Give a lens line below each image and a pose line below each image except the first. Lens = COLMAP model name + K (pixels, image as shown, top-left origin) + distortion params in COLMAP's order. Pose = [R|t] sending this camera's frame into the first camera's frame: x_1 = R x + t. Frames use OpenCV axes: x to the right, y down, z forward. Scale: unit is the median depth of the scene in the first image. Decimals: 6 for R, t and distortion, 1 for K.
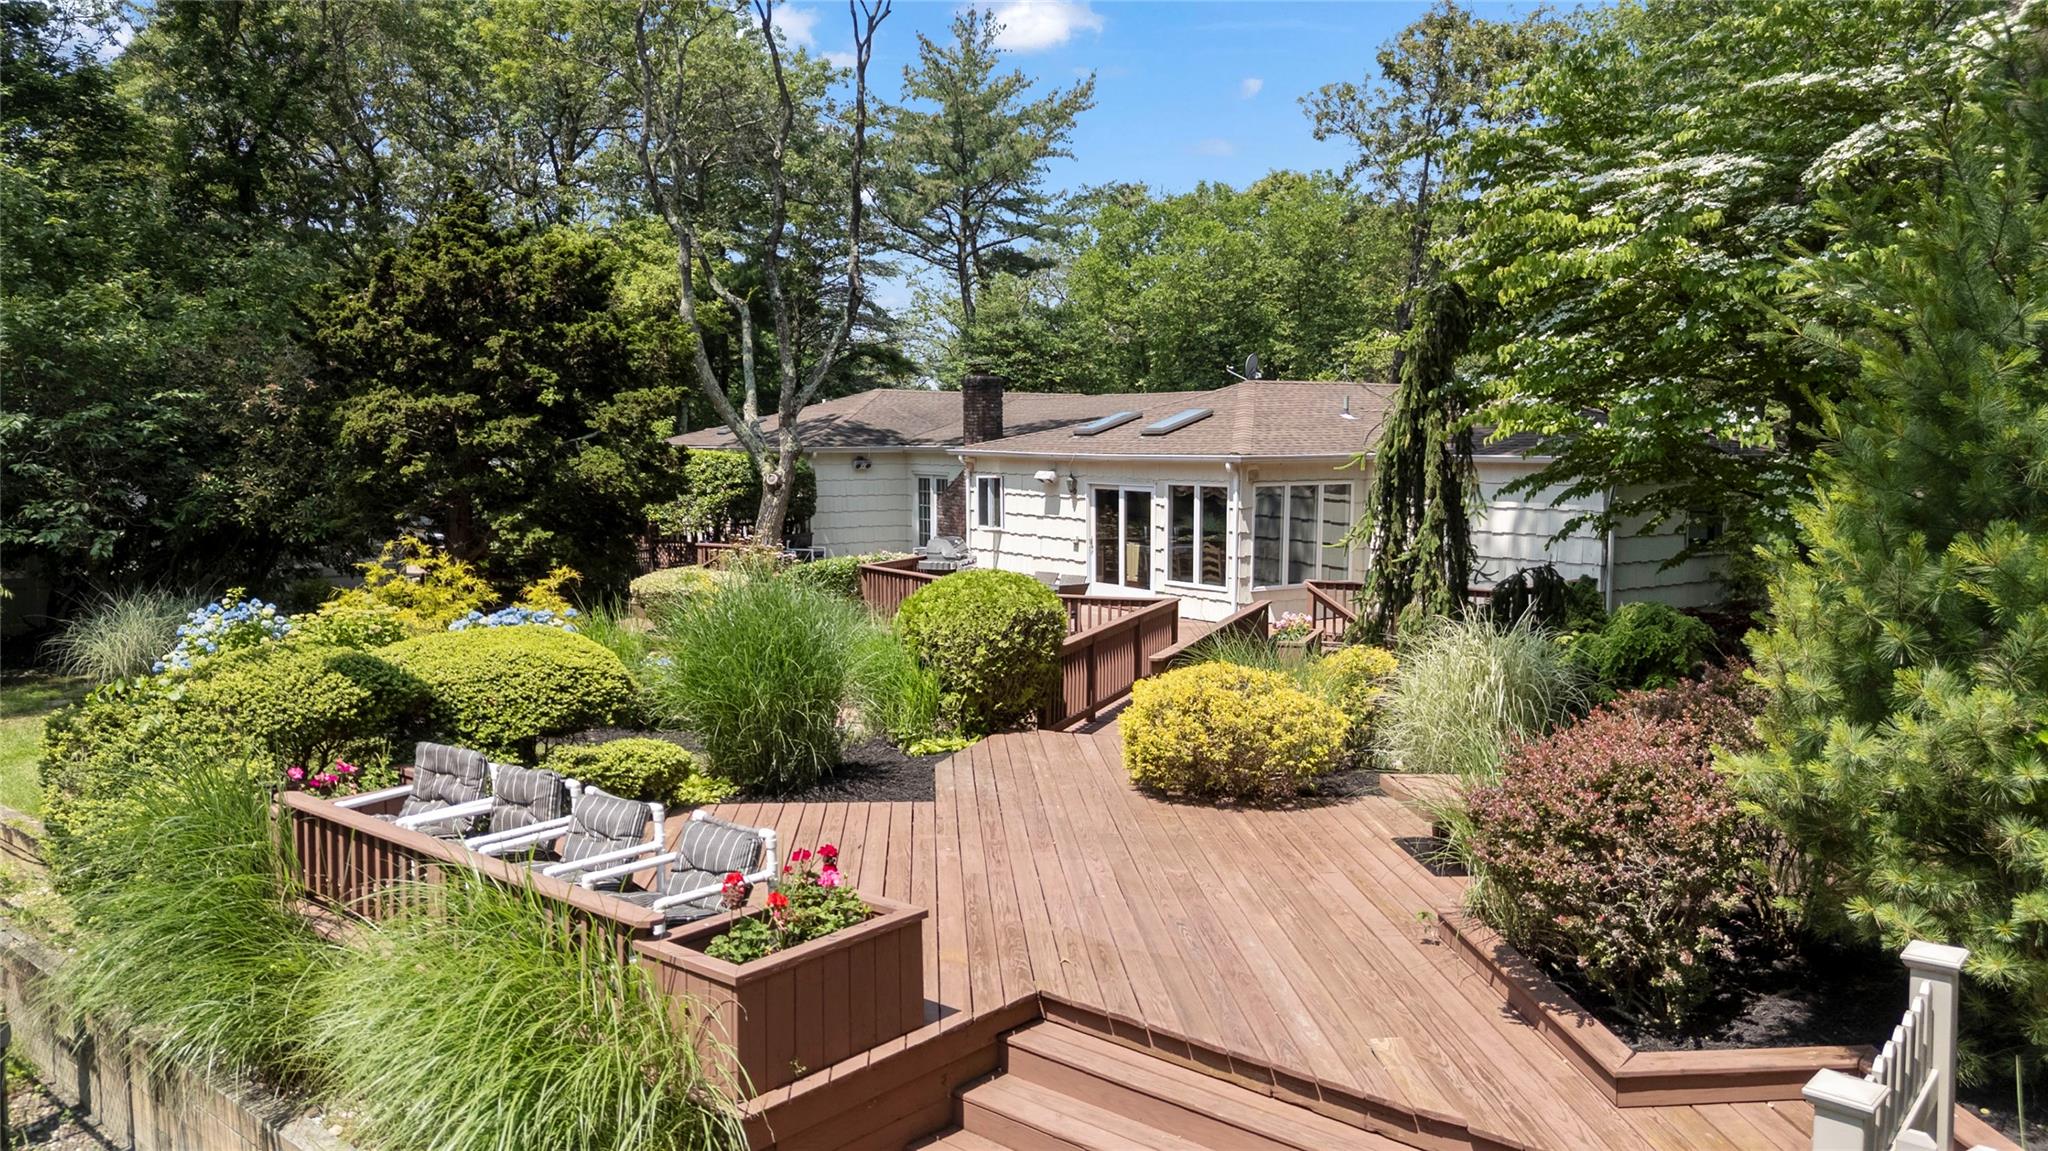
lens RADIAL K [[1543.0, 0, 1024.6], [0, 1543.0, 575.8], [0, 0, 1]] dist [0.051746, -0.038671]
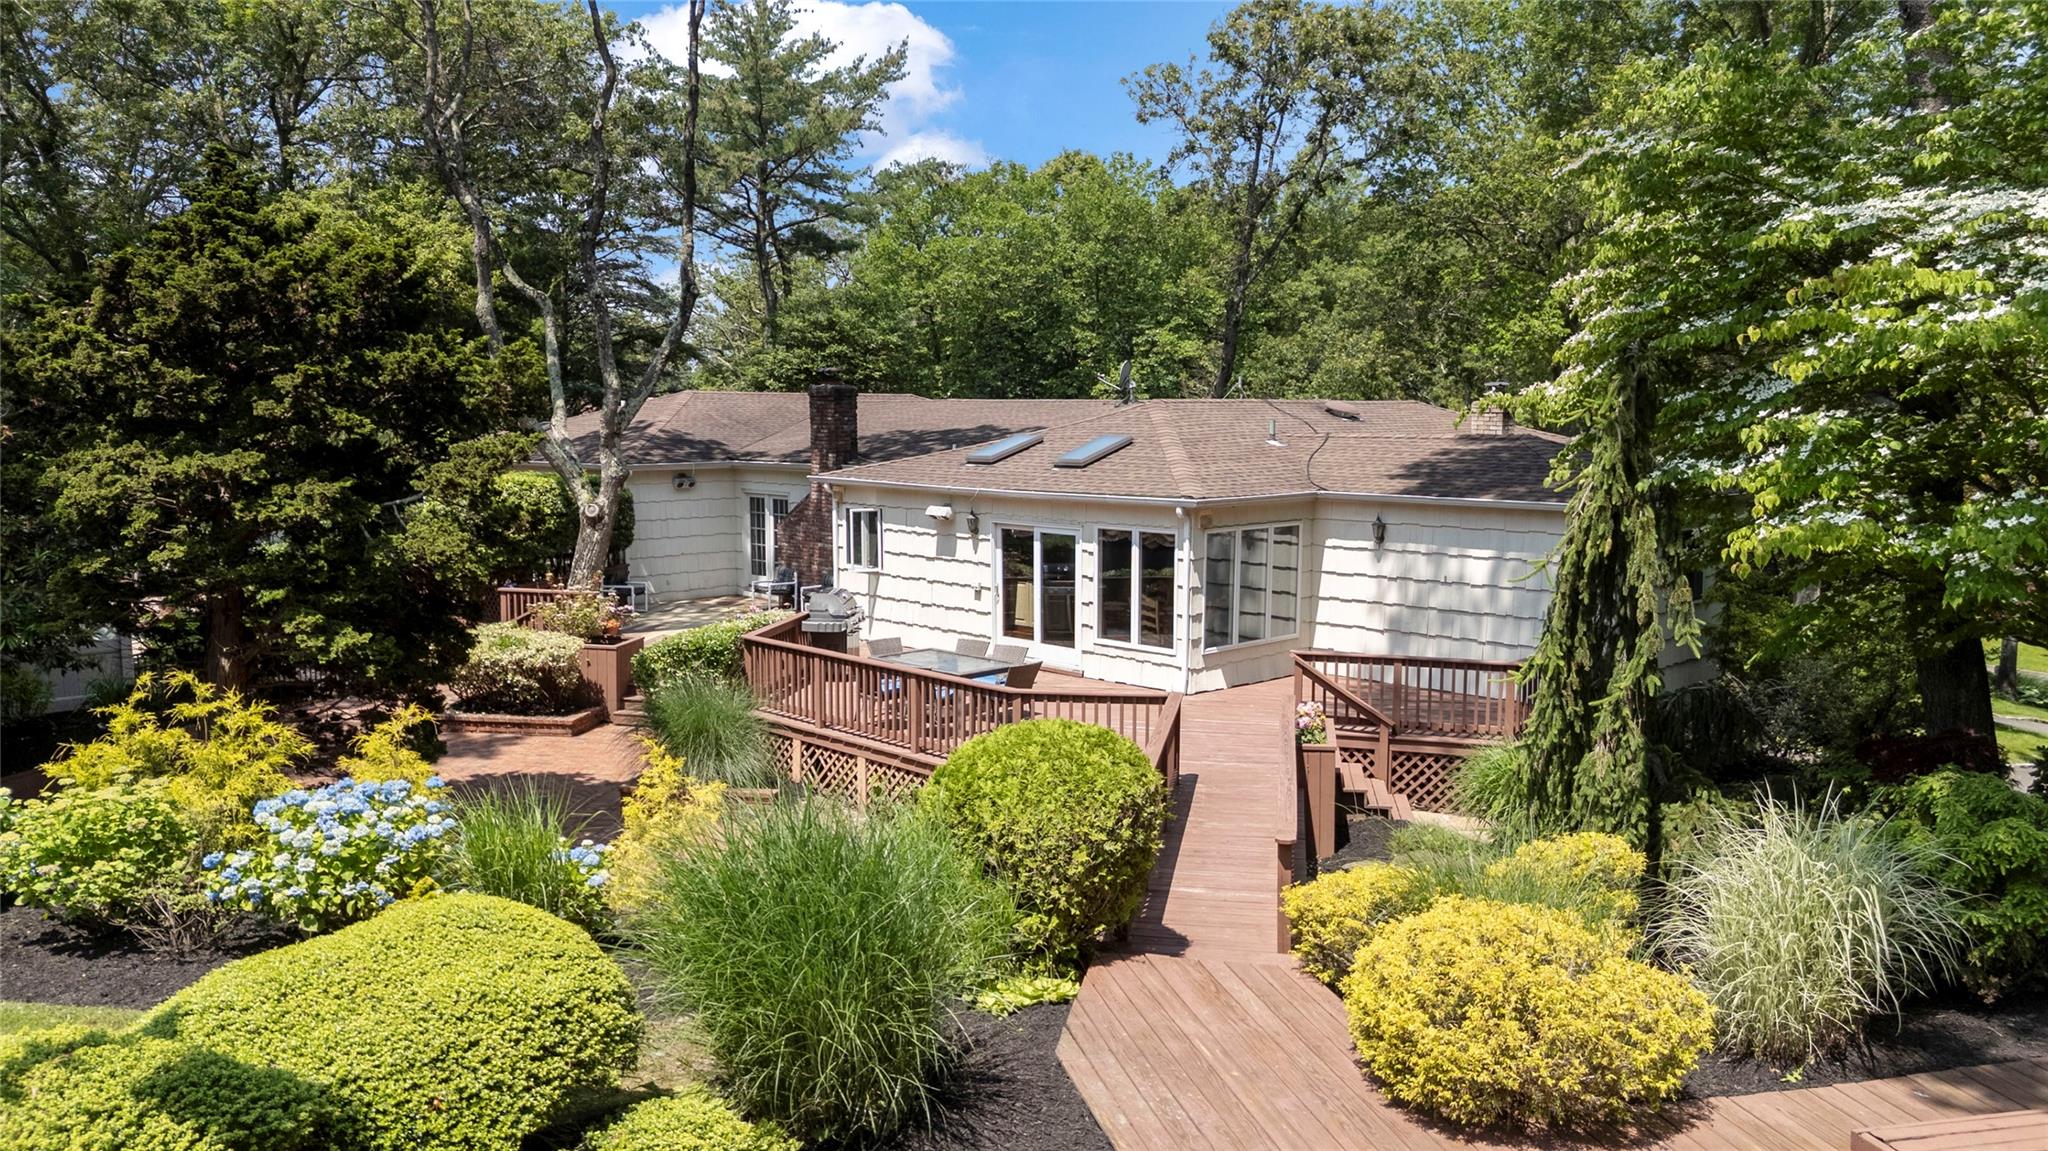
lens RADIAL K [[1543.0, 0, 1035.3], [0, 1543.0, 569.4], [0, 0, 1]] dist [0.051746, -0.038671]
pose [[0.985106, -0.016491, 0.171154, -0.086889], [0.013995, 0.999778, 0.015778, -0.049178], [-0.171376, -0.013148, 0.985118, 0.154770]]
